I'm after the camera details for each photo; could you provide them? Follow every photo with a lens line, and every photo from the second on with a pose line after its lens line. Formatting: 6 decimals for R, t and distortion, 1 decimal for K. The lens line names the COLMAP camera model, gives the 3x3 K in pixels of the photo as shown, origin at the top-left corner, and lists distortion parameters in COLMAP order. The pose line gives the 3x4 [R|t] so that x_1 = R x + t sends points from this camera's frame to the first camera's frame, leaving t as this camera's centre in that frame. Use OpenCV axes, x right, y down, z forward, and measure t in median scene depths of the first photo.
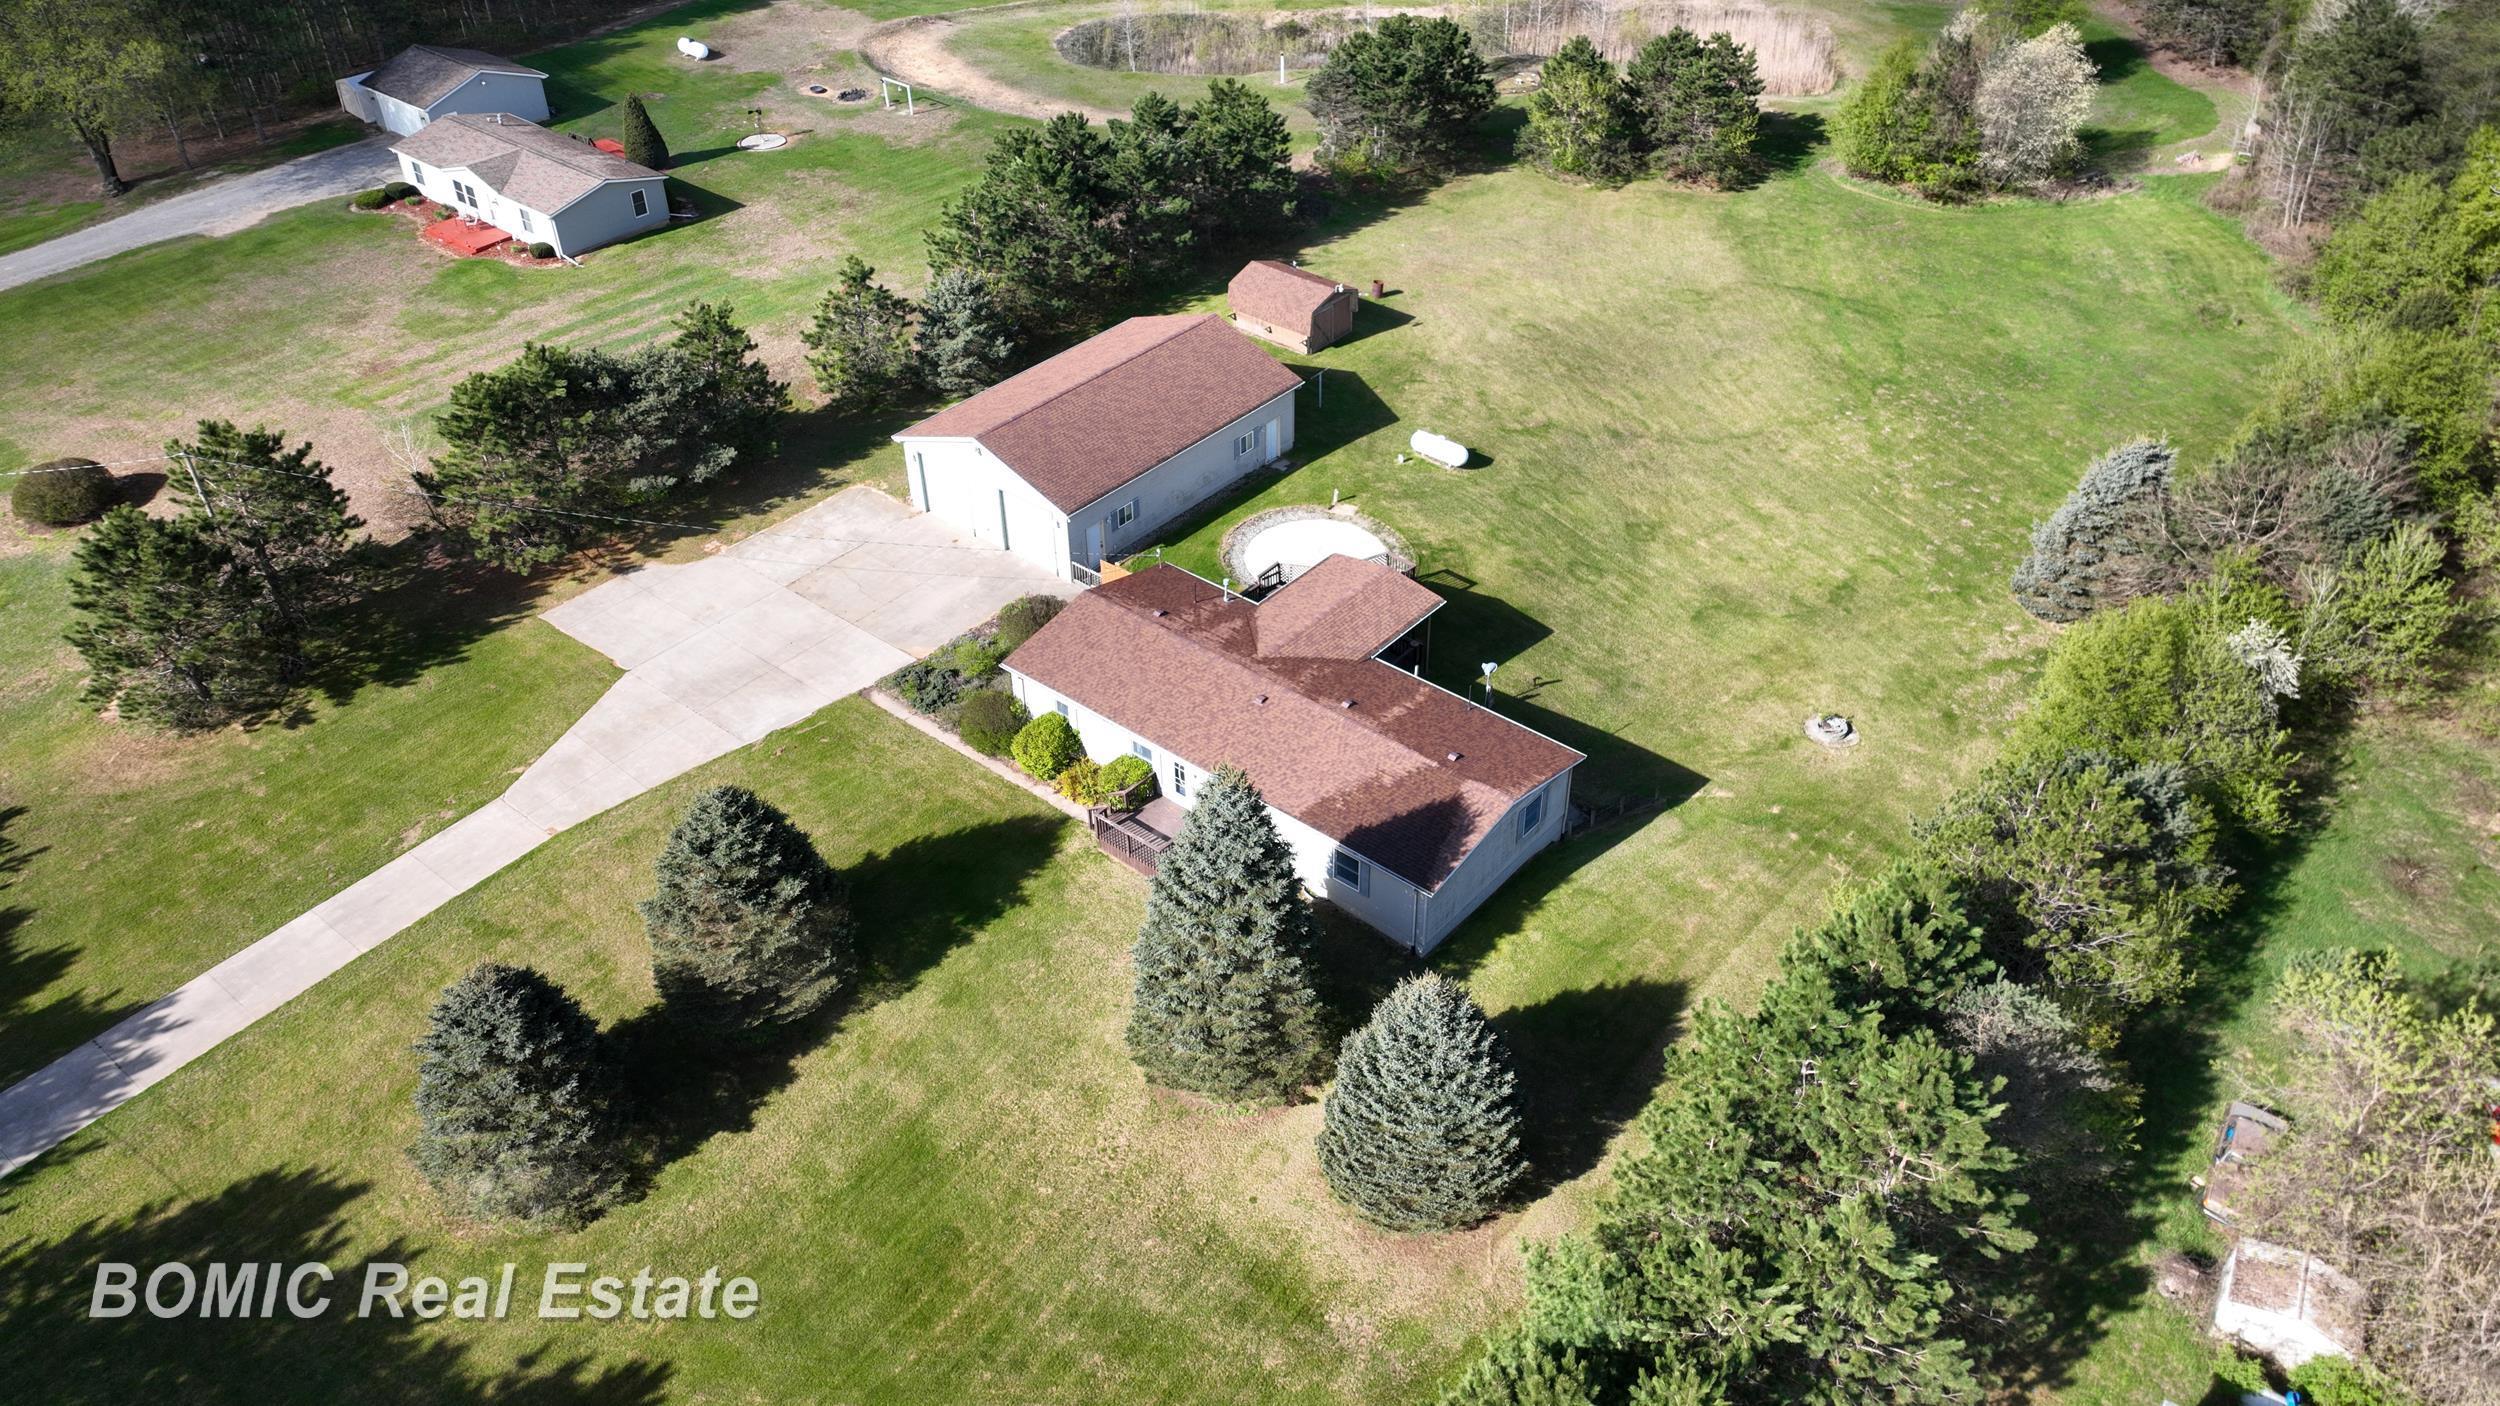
lens RADIAL K [[1802.9, 0, 1264.9], [0, 1802.9, 701.3], [0, 0, 1]] dist [0.011734, -0.005462]
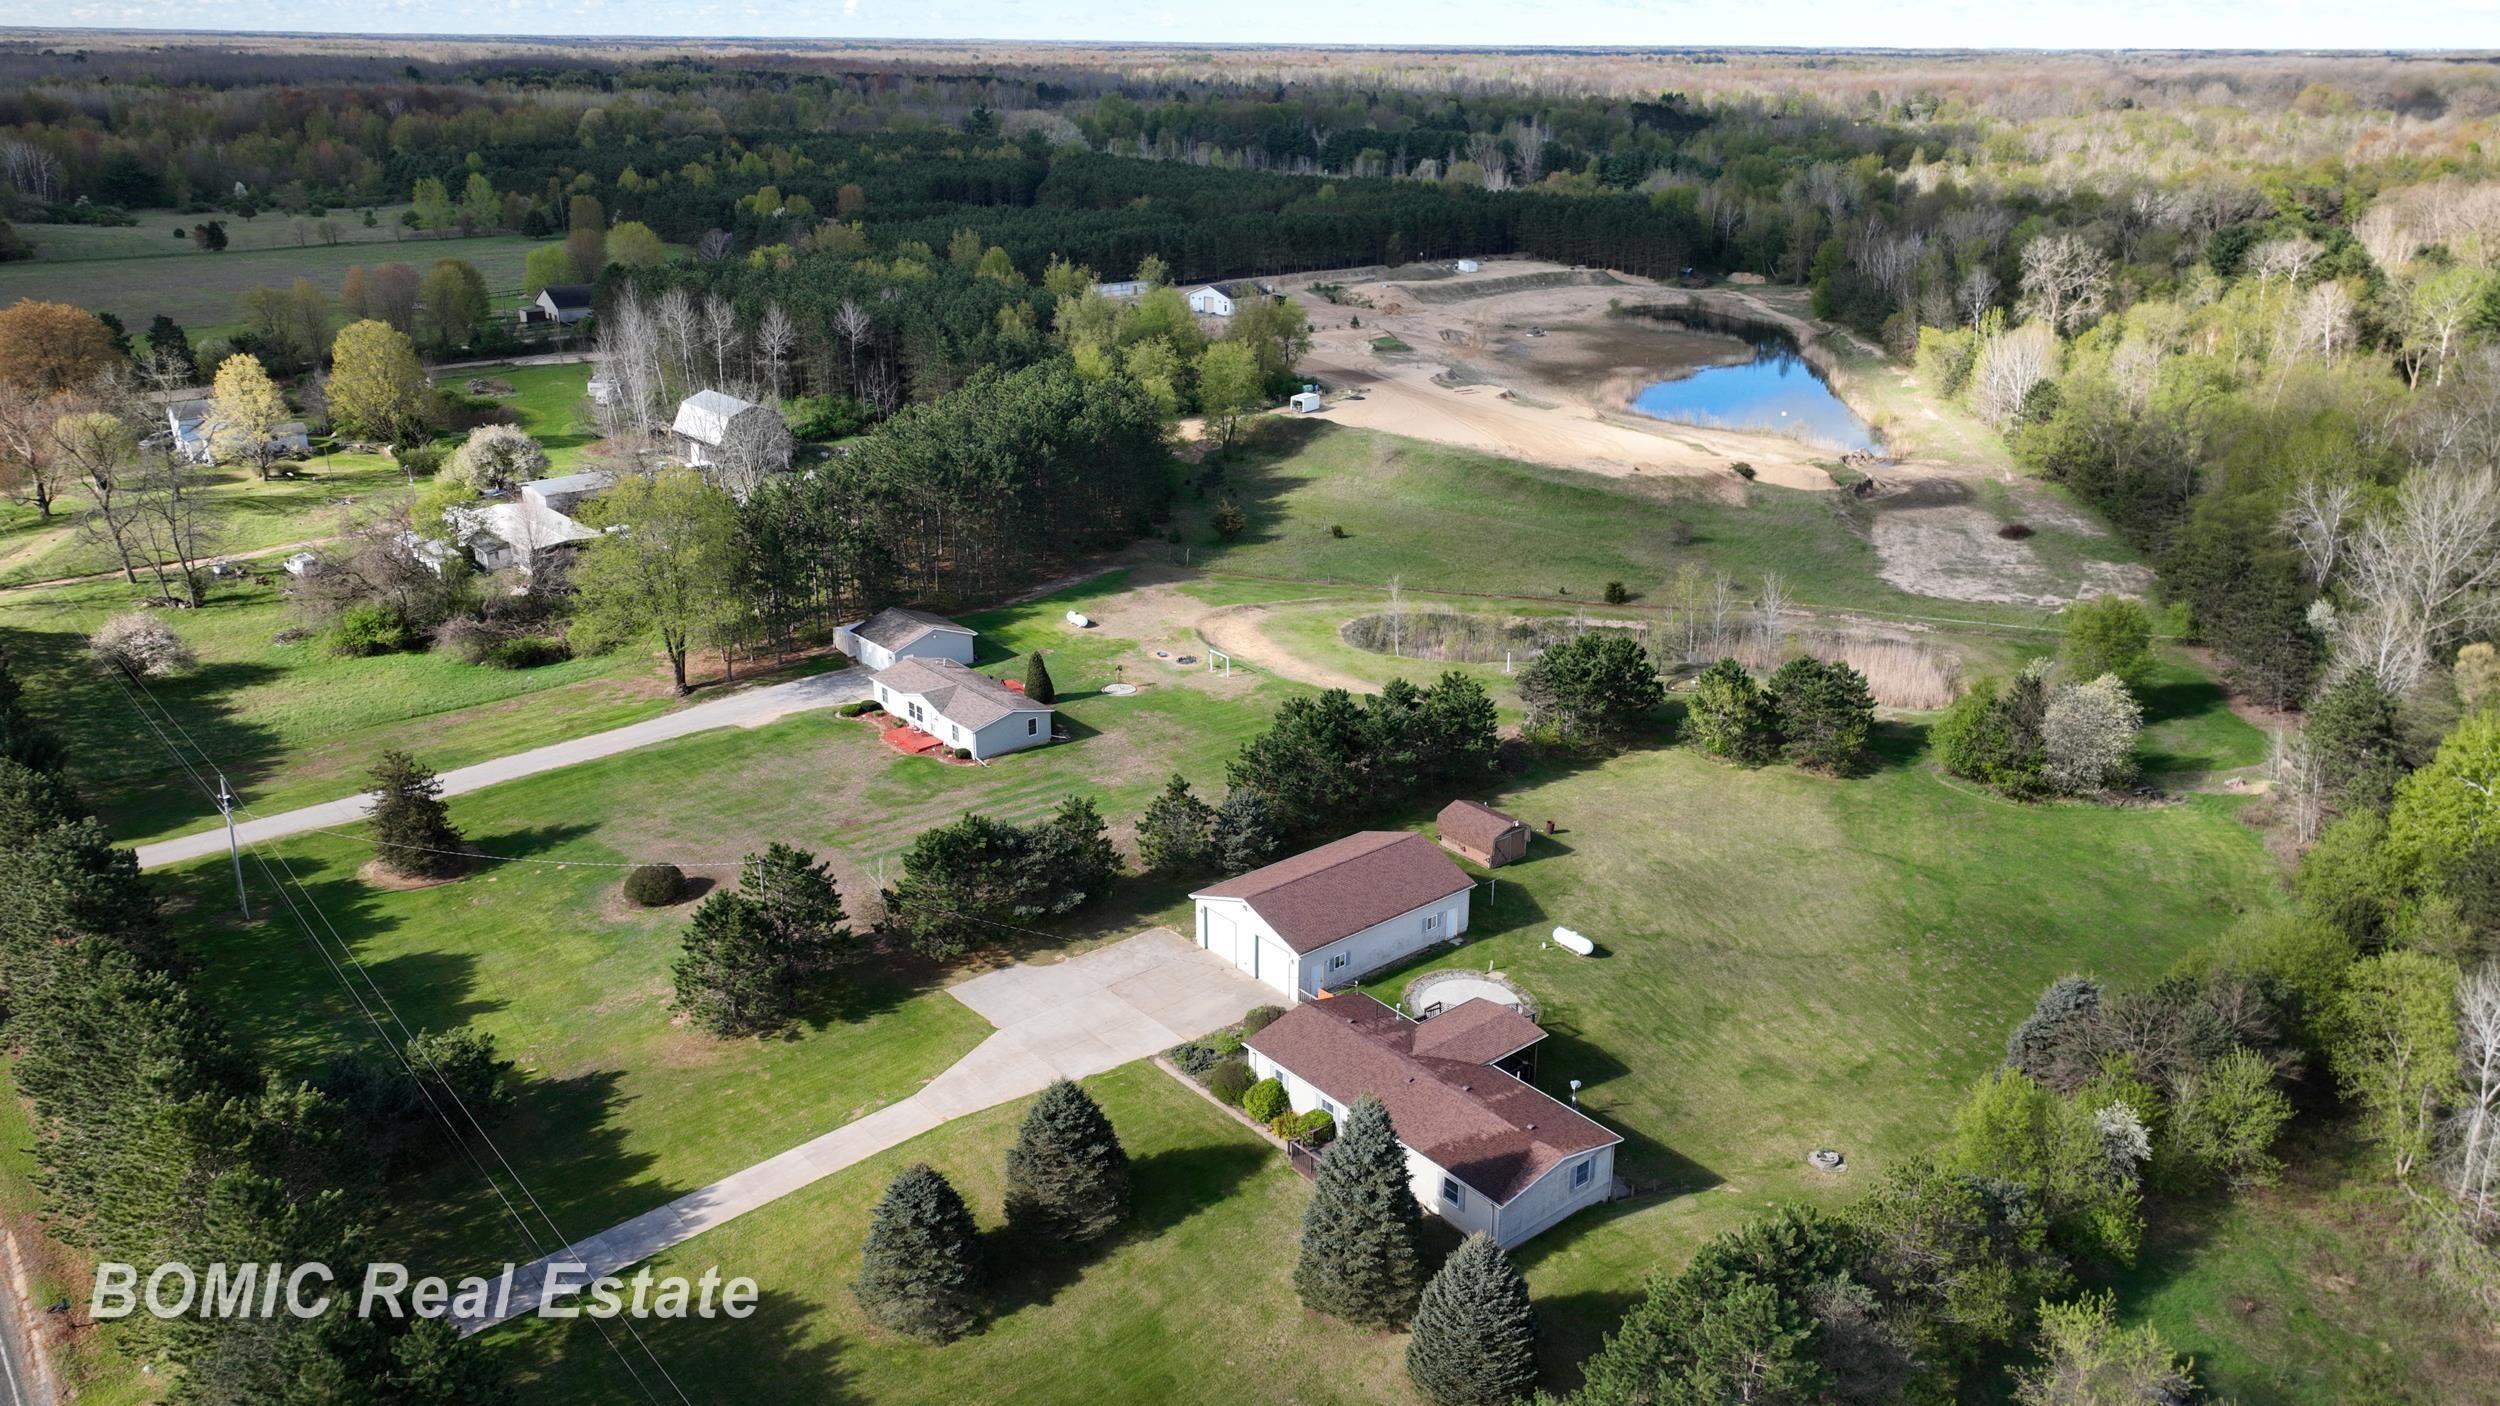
lens RADIAL K [[1802.9, 0, 1265.3], [0, 1802.9, 686.8], [0, 0, 1]] dist [0.011734, -0.005462]
pose [[0.984607, 0.070019, -0.160147, 0.081350], [-0.114263, 0.951205, -0.286623, 0.110421], [0.132264, 0.300509, 0.944564, -0.448185]]
